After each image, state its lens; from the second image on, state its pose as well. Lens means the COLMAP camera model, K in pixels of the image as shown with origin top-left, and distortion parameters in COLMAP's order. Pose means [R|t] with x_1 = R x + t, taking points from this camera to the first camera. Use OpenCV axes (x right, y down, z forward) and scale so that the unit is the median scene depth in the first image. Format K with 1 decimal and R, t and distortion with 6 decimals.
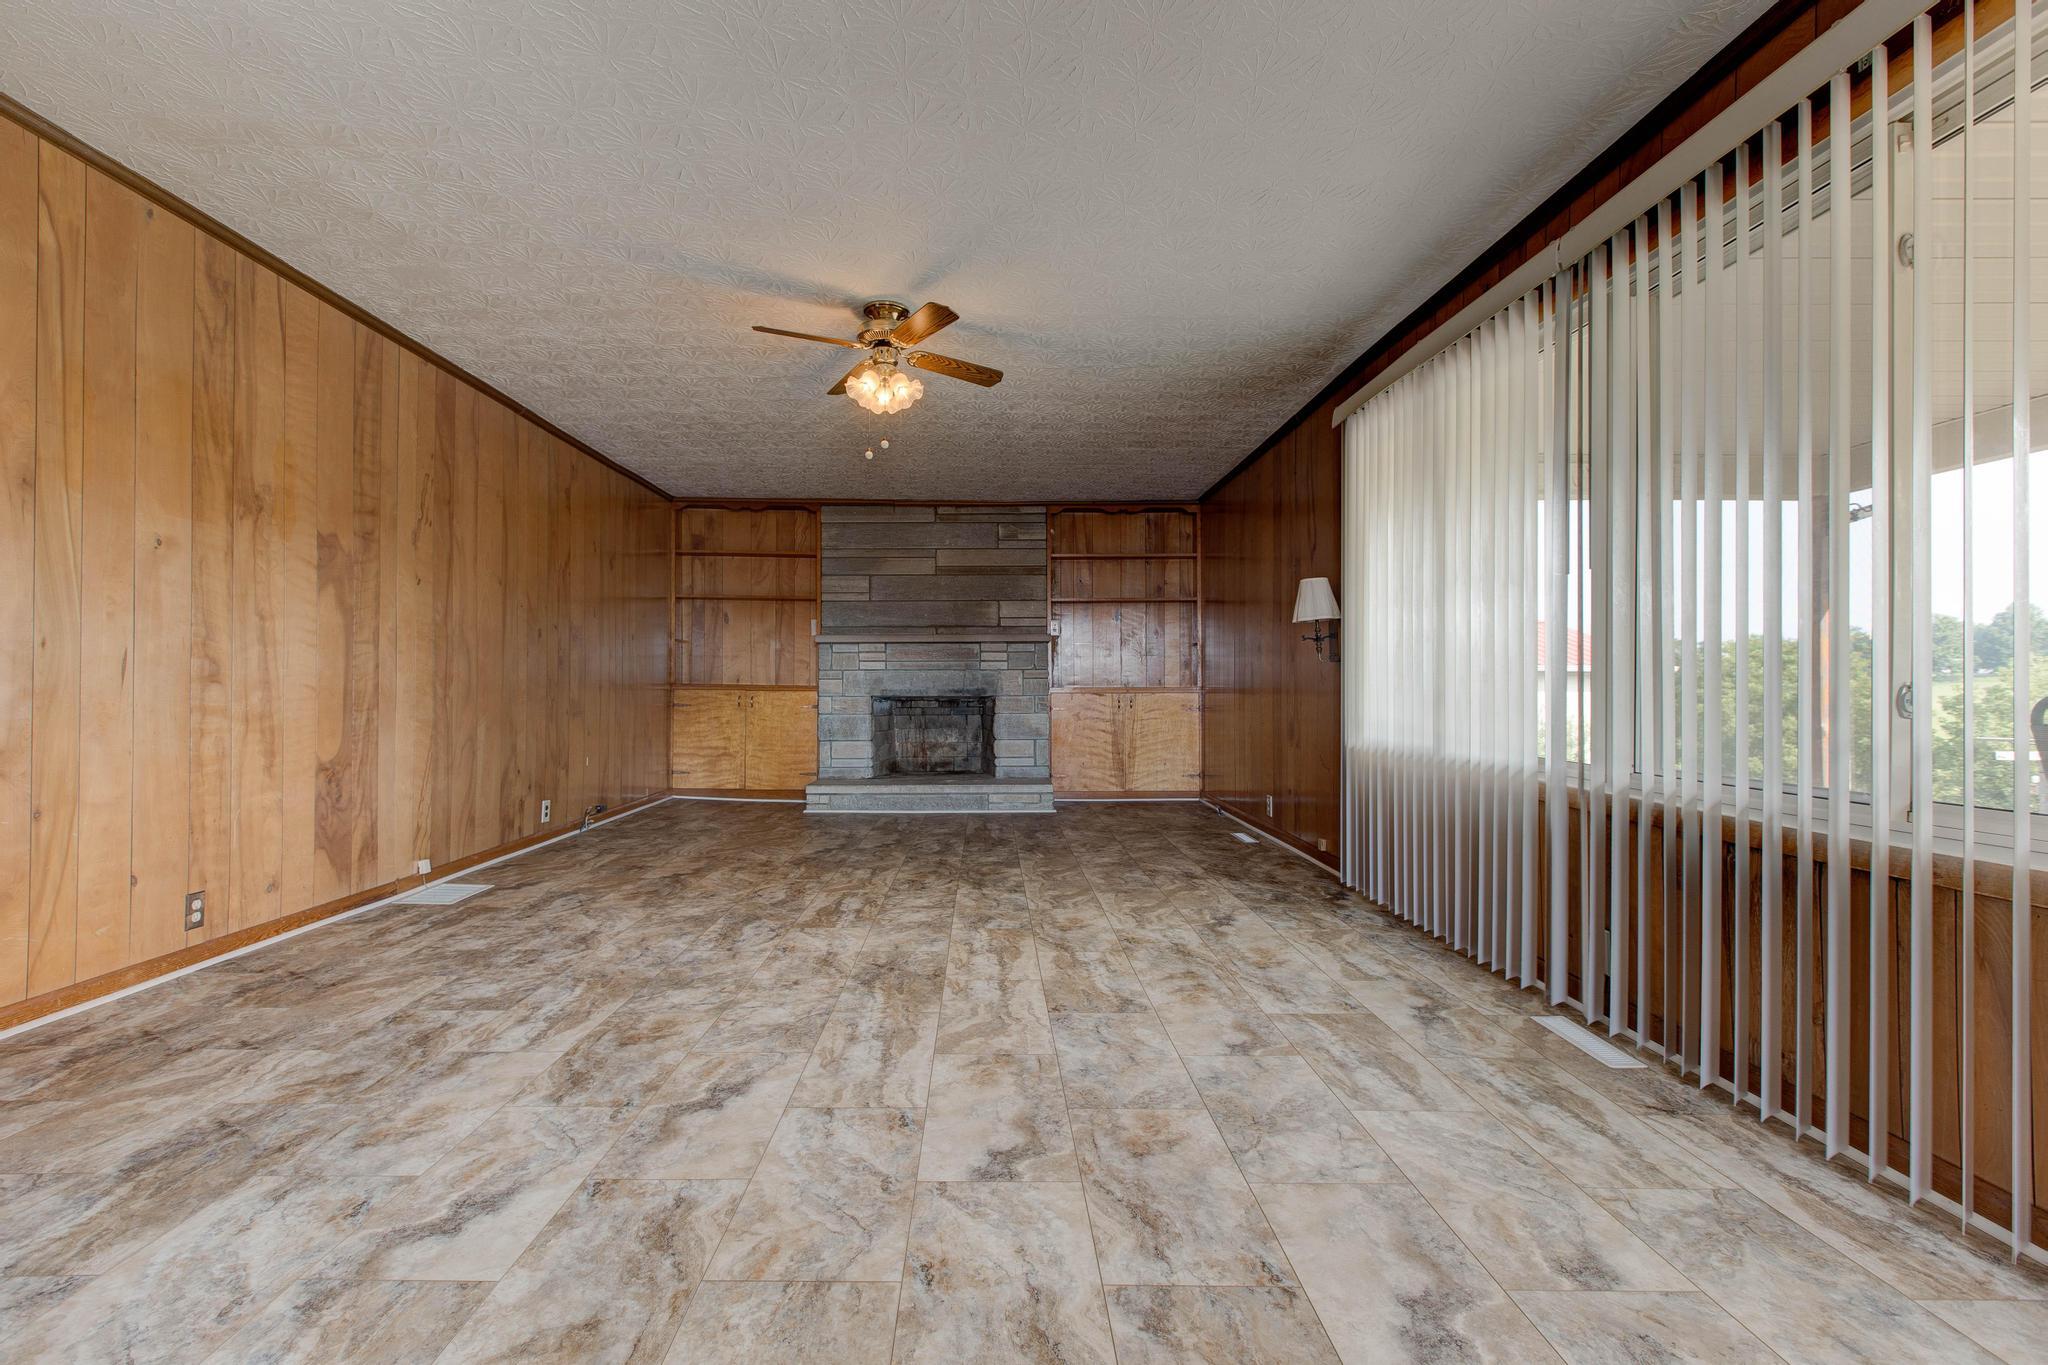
lens RADIAL K [[953.8, 0, 993.9], [0, 953.8, 684.9], [0, 0, 1]] dist [0.000115, 0.000128]
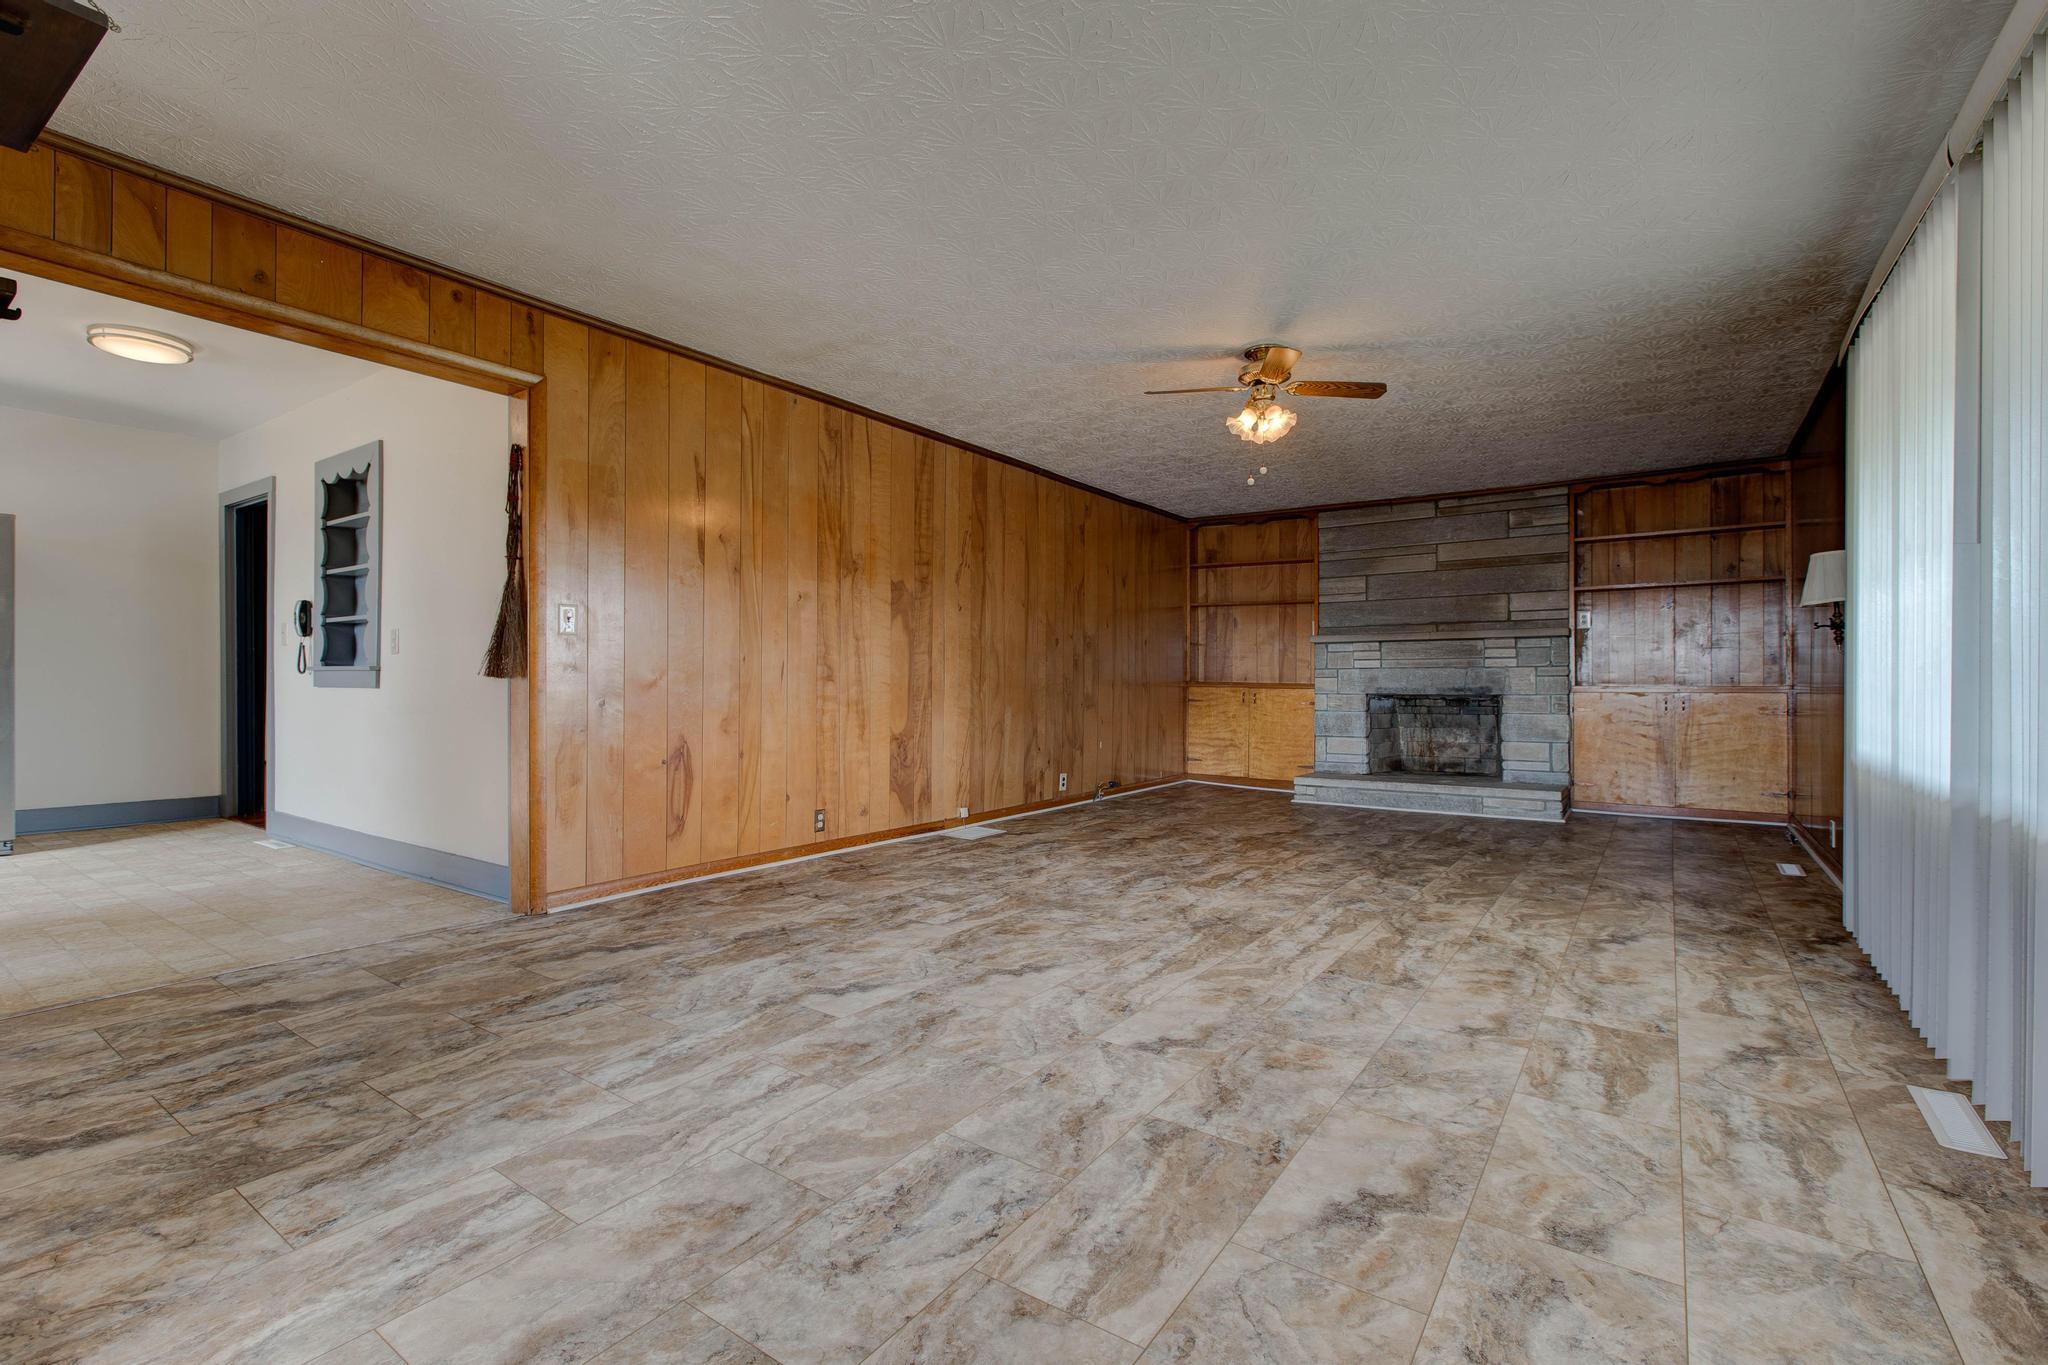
lens RADIAL K [[953.8, 0, 993.9], [0, 953.8, 684.9], [0, 0, 1]] dist [0.000115, 0.000128]
pose [[0.796670, 0.001928, -0.604412, 0.303836], [-0.001036, 0.999998, 0.001824, 0.001071], [0.604414, -0.000827, 0.796670, -0.093520]]
